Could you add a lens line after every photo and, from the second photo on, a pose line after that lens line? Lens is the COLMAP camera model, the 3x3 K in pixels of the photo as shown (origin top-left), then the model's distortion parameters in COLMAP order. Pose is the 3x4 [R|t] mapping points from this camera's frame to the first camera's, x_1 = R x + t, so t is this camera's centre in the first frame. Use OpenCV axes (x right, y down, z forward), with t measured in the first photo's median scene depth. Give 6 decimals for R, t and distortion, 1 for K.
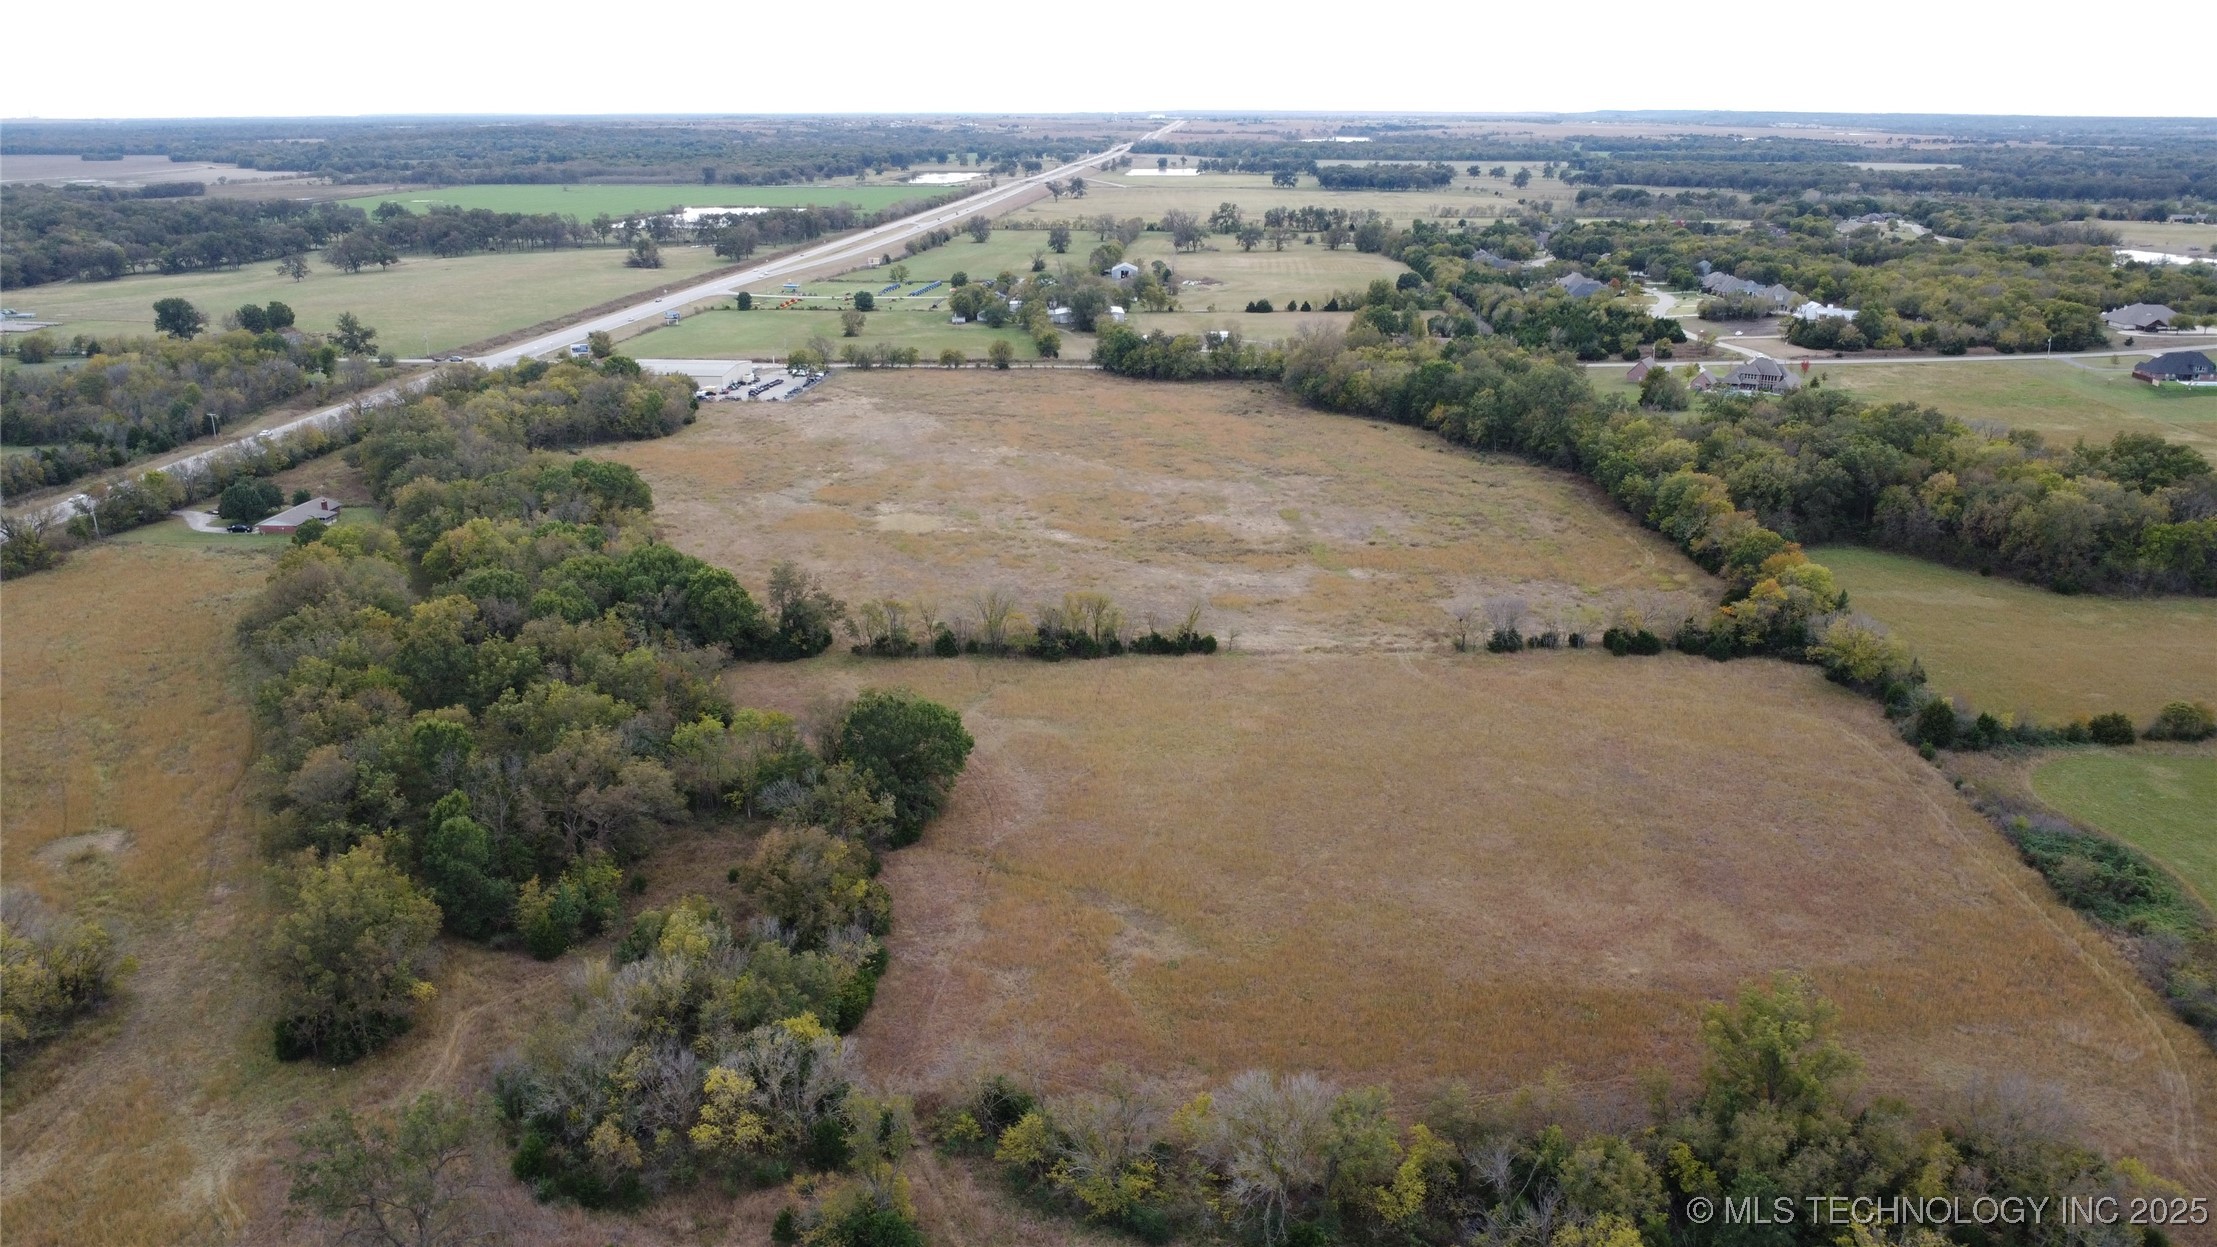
lens RADIAL K [[1629.9, 0, 1105.8], [0, 1629.9, 627.2], [0, 0, 1]] dist [-0.024248, -0.012327]
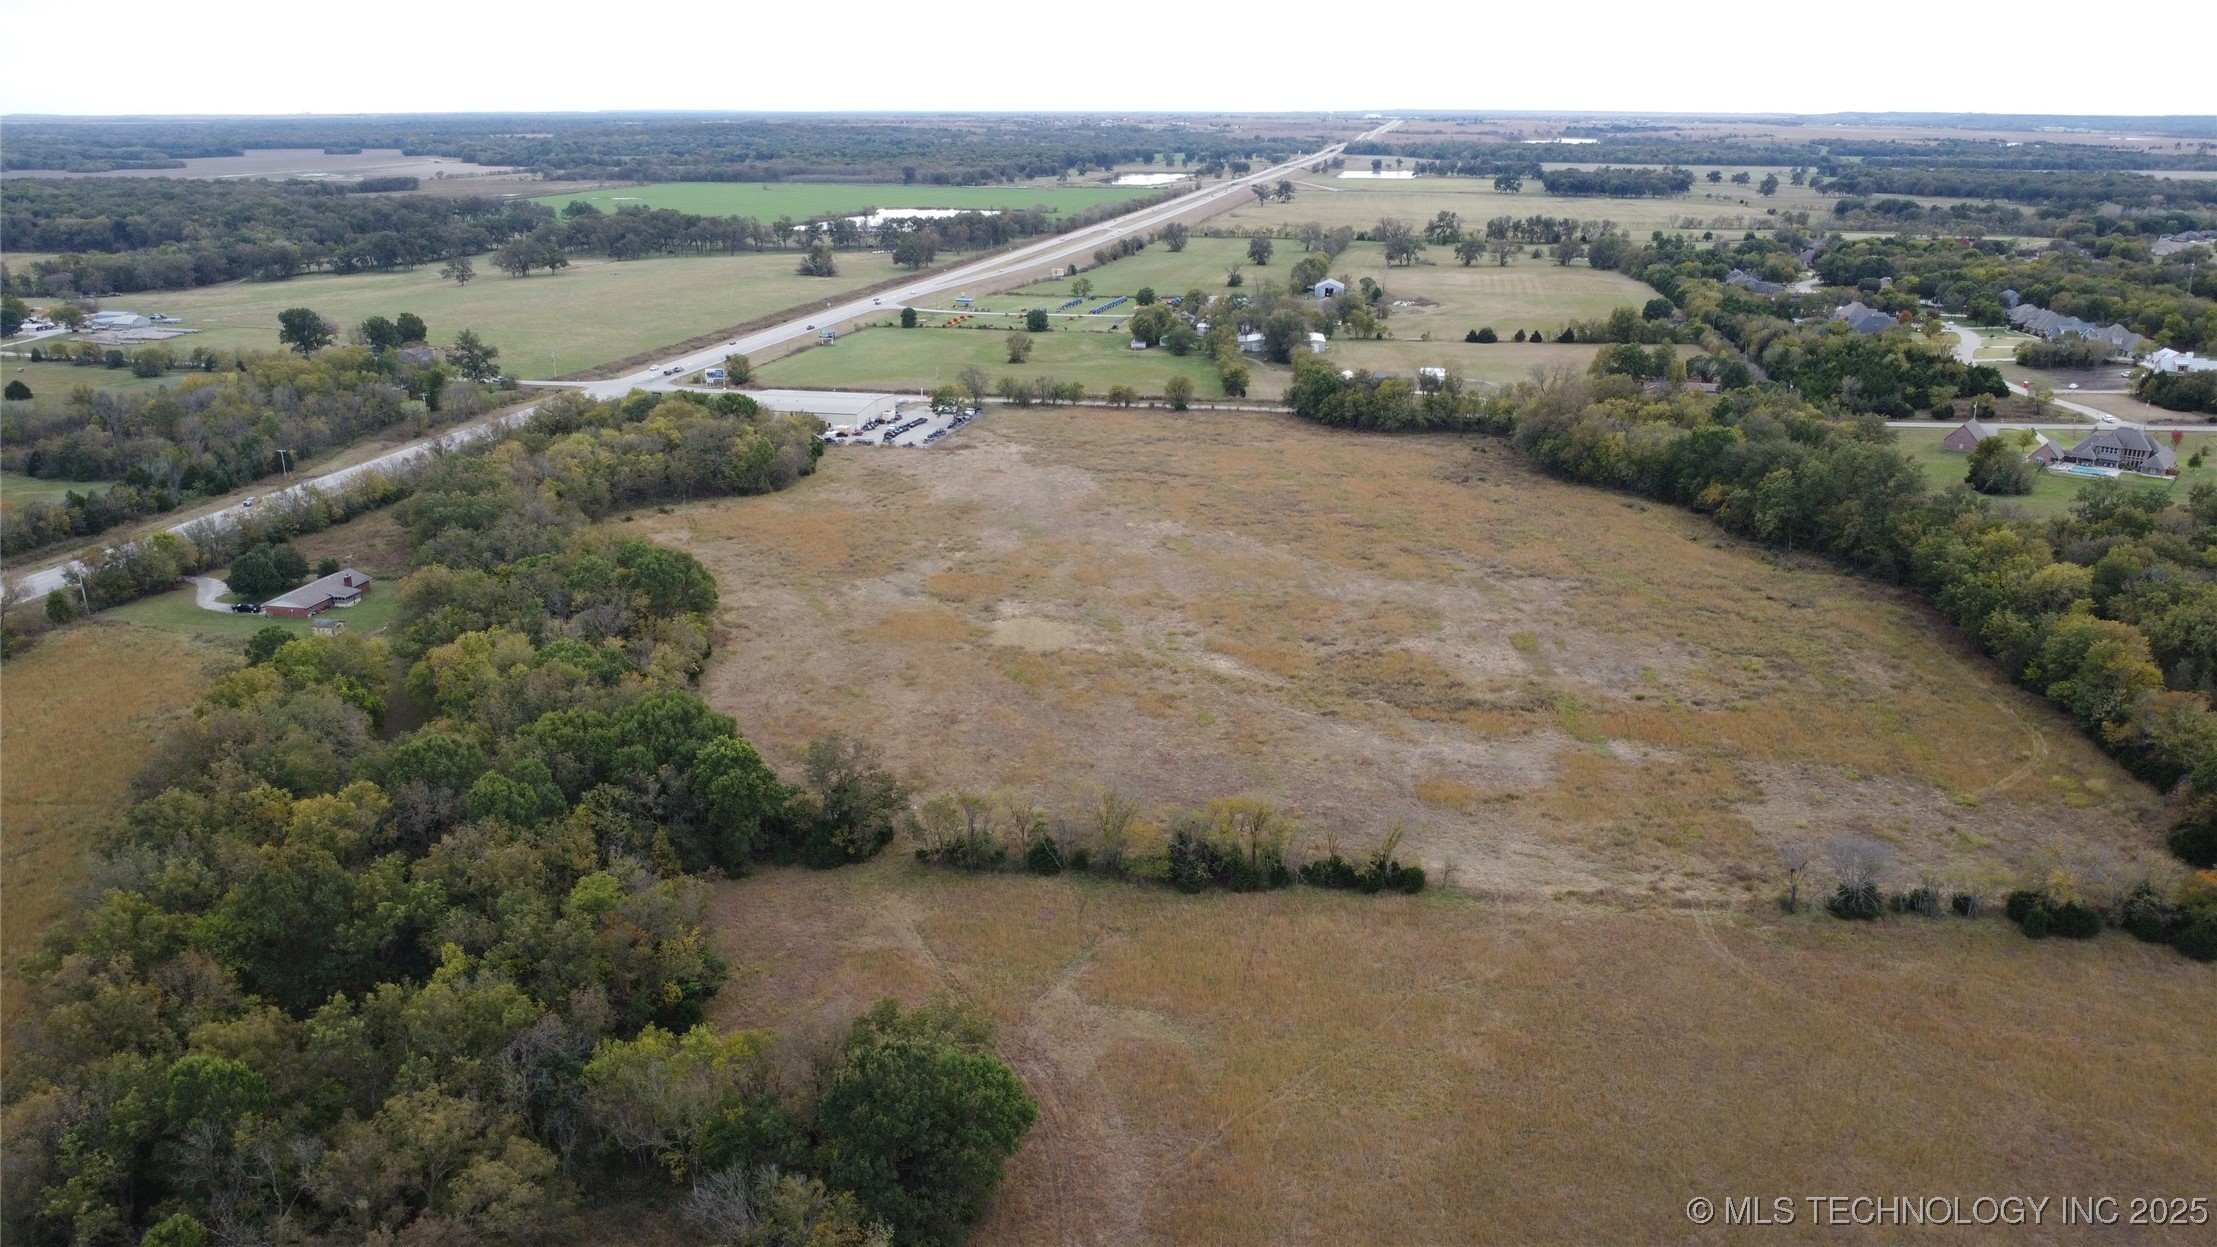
lens RADIAL K [[1629.9, 0, 1101.0], [0, 1629.9, 619.2], [0, 0, 1]] dist [-0.024248, -0.012327]
pose [[0.991733, 0.039541, -0.122073, 0.005383], [-0.040007, 0.999198, -0.001365, -0.046244], [0.121922, 0.006237, 0.992520, 0.141452]]
